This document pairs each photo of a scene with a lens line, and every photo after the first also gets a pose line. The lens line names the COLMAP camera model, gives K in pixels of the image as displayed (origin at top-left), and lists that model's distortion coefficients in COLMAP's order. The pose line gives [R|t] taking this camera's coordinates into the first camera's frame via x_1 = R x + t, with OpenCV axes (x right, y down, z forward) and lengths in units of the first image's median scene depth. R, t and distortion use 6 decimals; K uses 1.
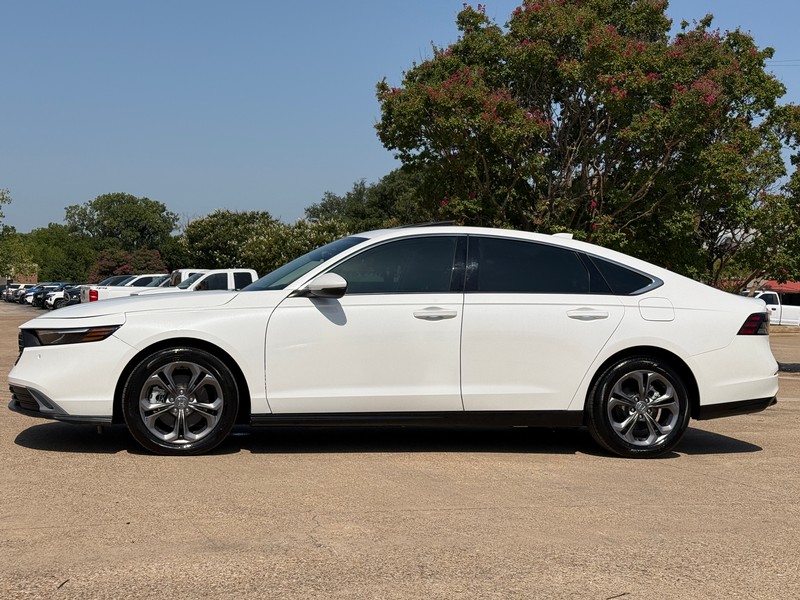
lens RADIAL K [[1136.7, 0, 422.1], [0, 1136.7, 304.4], [0, 0, 1]] dist [0.121103, 0.000000]
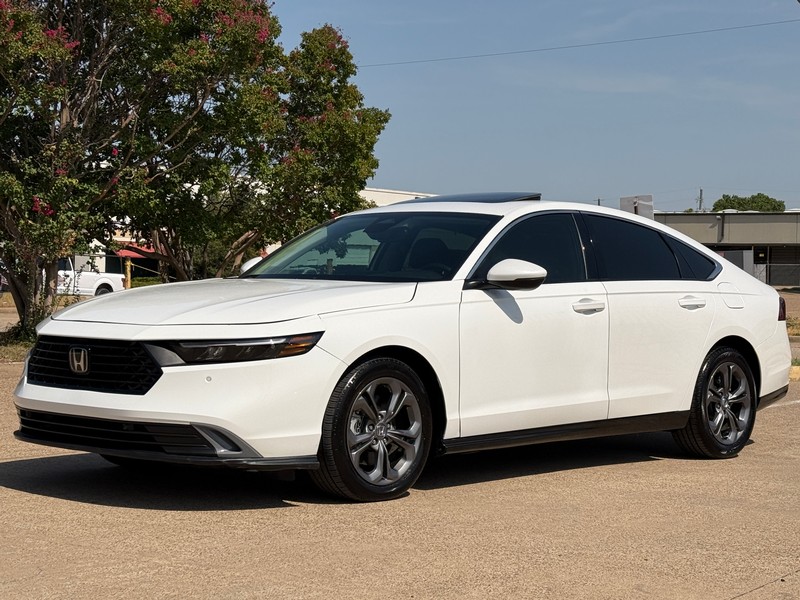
lens RADIAL K [[1513.0, 0, 397.4], [0, 1513.0, 313.0], [0, 0, 1]] dist [0.078314, 0.000000]
pose [[0.815694, -0.025649, 0.577915, -0.297985], [0.014422, 0.999608, 0.024009, -0.006502], [-0.578304, -0.011249, 0.815744, 0.063516]]
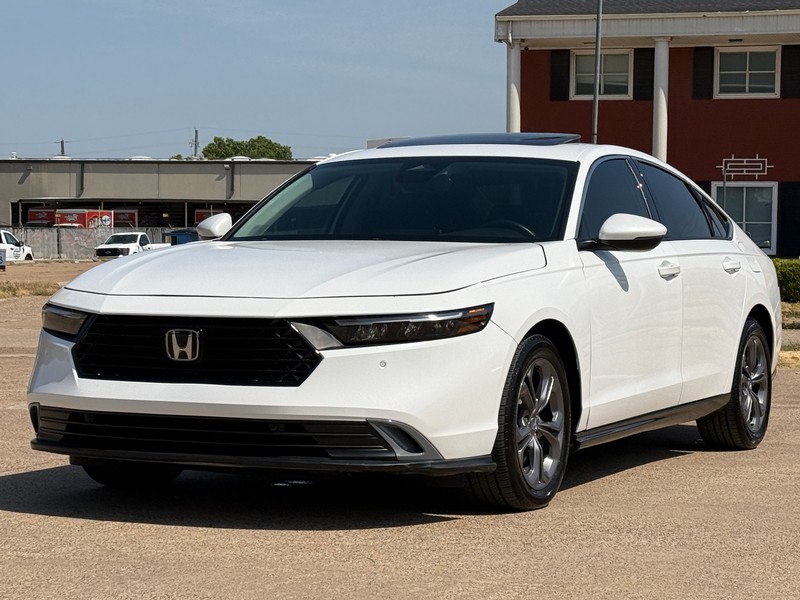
lens RADIAL K [[1998.3, 0, 397.7], [0, 1998.3, 302.9], [0, 0, 1]] dist [0.095981, 0.000000]
pose [[0.597720, -0.040748, 0.800669, -0.429565], [0.021259, 0.999162, 0.034979, -0.007656], [-0.801423, -0.003887, 0.598085, 0.153108]]
